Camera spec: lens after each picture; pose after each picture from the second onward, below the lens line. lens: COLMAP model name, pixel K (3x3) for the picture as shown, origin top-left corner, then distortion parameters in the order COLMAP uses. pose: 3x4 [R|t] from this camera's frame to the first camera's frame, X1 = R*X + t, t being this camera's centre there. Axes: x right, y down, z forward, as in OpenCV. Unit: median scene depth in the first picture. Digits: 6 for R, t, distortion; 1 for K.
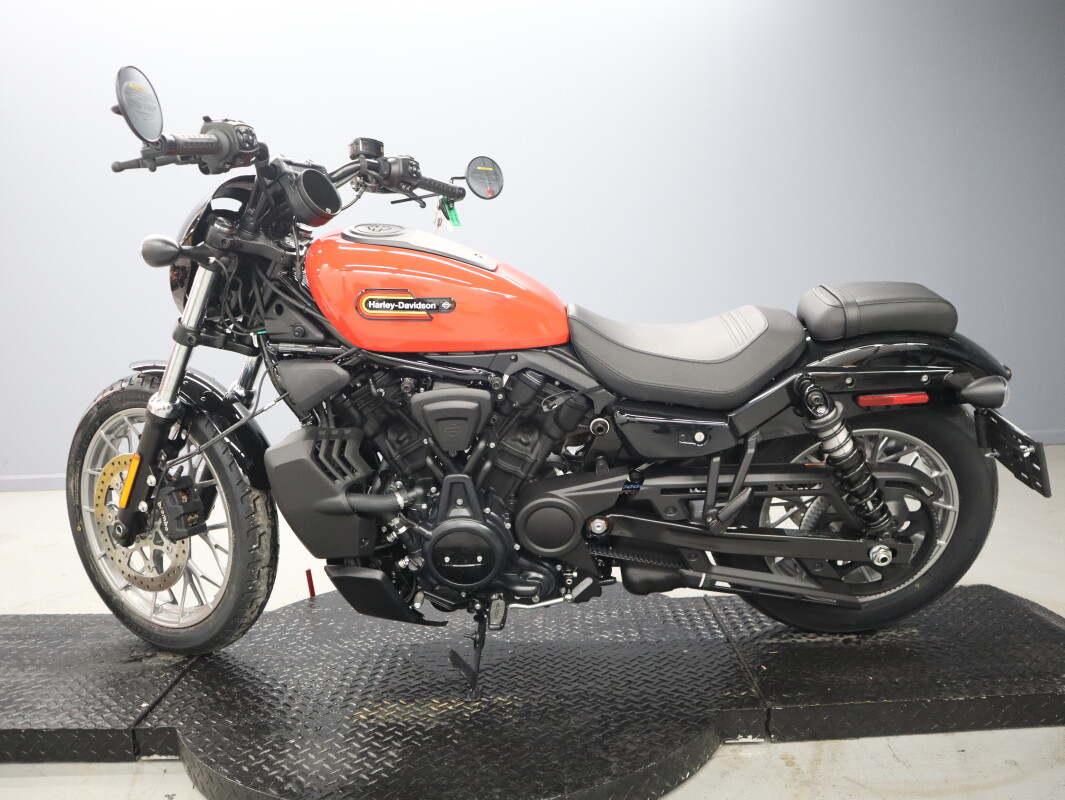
lens RADIAL K [[841.6, 0, 542.7], [0, 841.6, 396.5], [0, 0, 1]] dist [-0.117717, 0.075461]
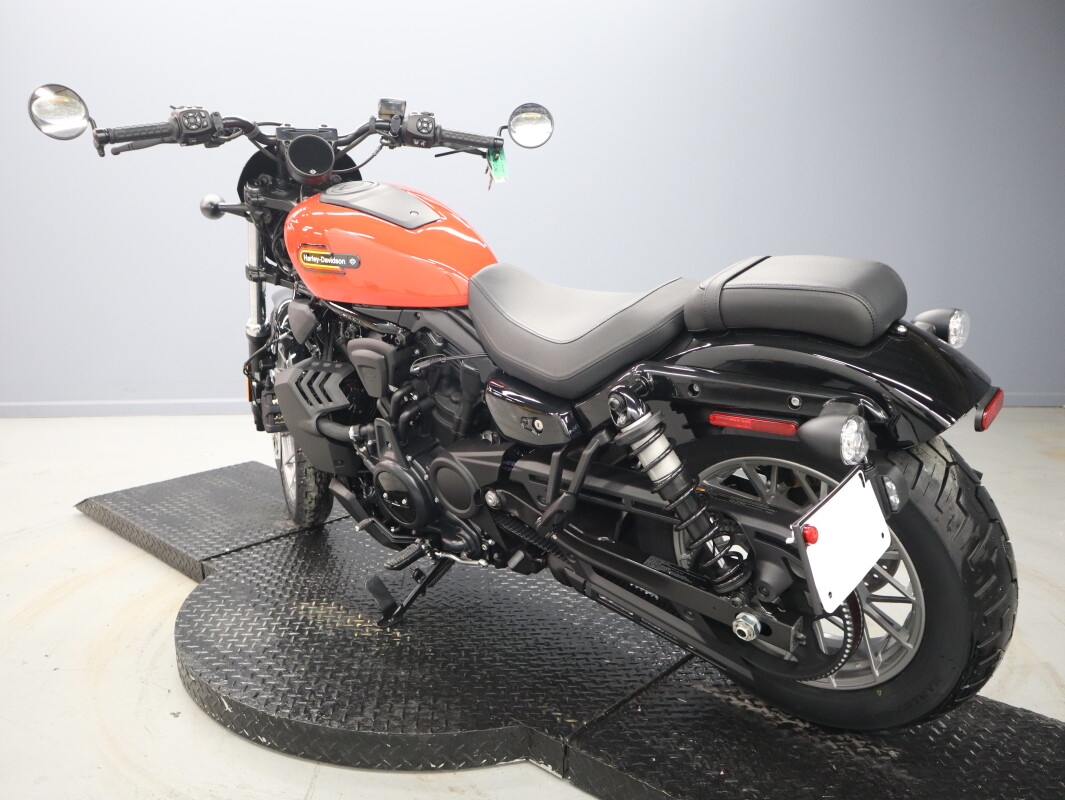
lens RADIAL K [[841.6, 0, 525.4], [0, 841.6, 400.7], [0, 0, 1]] dist [-0.117717, 0.075461]
pose [[0.746319, 0.160747, -0.645886, 0.714352], [-0.100536, 0.986490, 0.129346, -0.086418], [0.657952, -0.031598, 0.752397, 0.308666]]
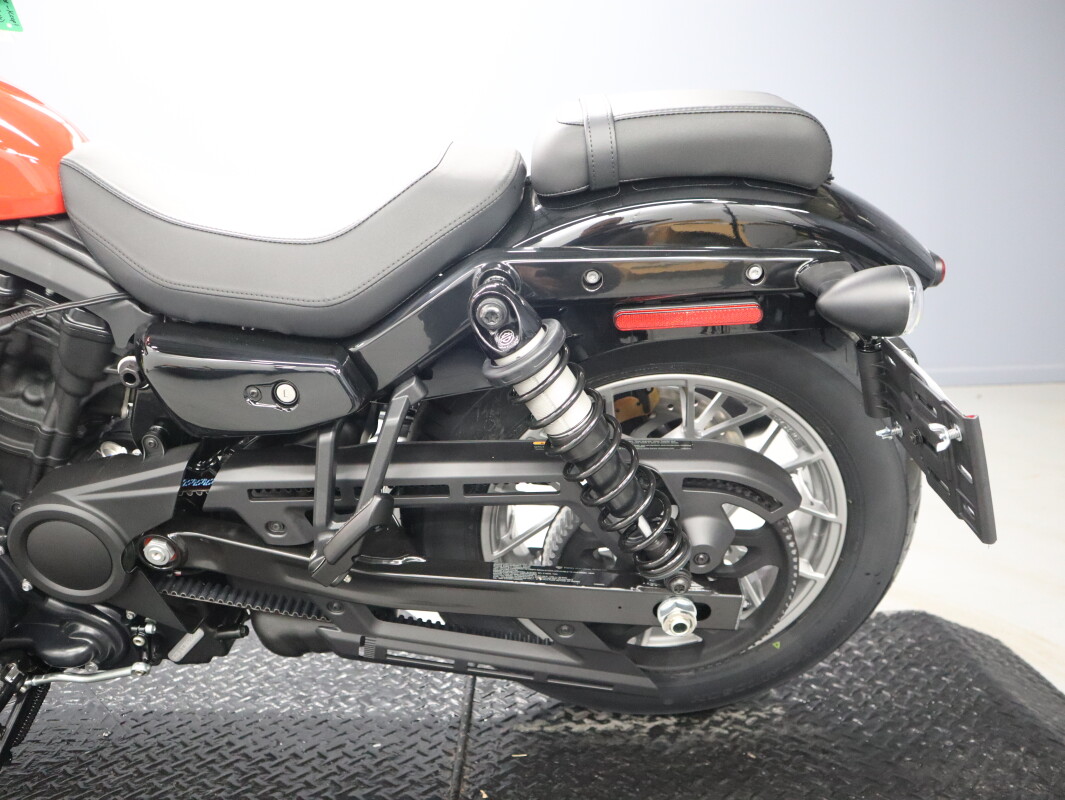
lens RADIAL K [[841.6, 0, 534.0], [0, 841.6, 402.6], [0, 0, 1]] dist [-0.117717, 0.075461]
pose [[0.999938, -0.001671, -0.011047, 0.325552], [0.002676, 0.995791, 0.091611, 0.008188], [0.010848, -0.091635, 0.995734, 0.484135]]
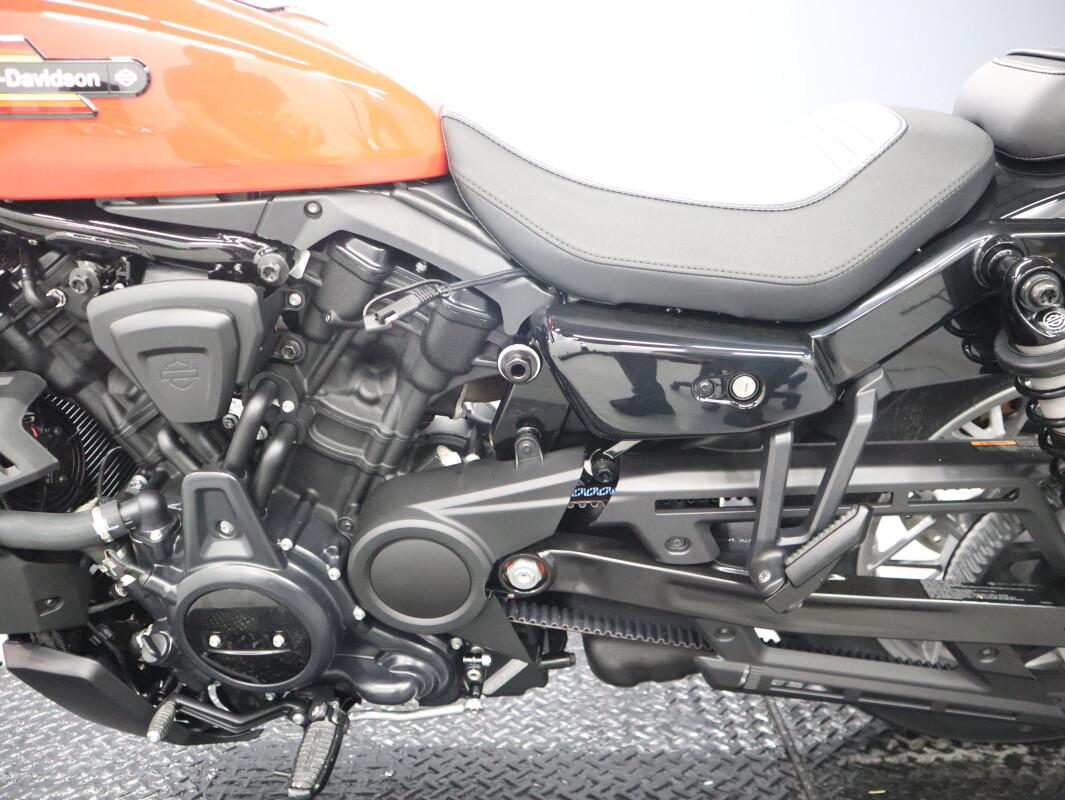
lens RADIAL K [[841.6, 0, 533.3], [0, 841.6, 398.3], [0, 0, 1]] dist [-0.117717, 0.075461]
pose [[0.999037, -0.008305, -0.043084, 0.094543], [0.012086, 0.996024, 0.088256, 0.014763], [0.042180, -0.088692, 0.995166, 0.550948]]
